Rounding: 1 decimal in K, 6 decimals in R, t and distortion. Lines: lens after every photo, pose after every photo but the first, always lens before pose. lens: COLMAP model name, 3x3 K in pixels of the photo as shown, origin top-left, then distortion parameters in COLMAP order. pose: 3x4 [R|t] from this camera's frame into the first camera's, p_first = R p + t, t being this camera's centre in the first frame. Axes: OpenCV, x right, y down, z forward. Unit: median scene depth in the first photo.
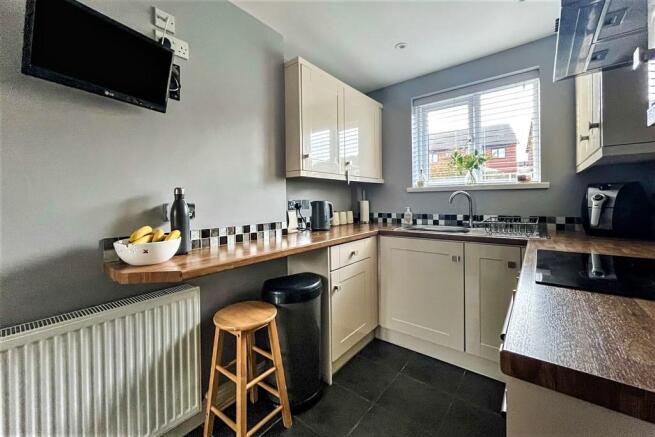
lens RADIAL K [[265.8, 0, 325.3], [0, 265.8, 200.3], [0, 0, 1]] dist [-0.000899, -0.000083]
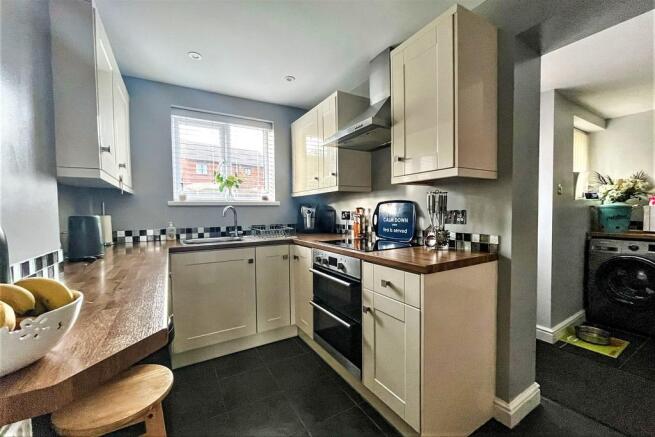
lens RADIAL K [[265.1, 0, 327.5], [0, 265.1, 218.5], [0, 0, 1]] dist [-0.000483, -0.000075]
pose [[0.350252, -0.019152, 0.936460, -0.395572], [0.009306, 0.999813, 0.016967, 0.003489], [-0.936609, 0.002772, 0.350365, 0.176812]]
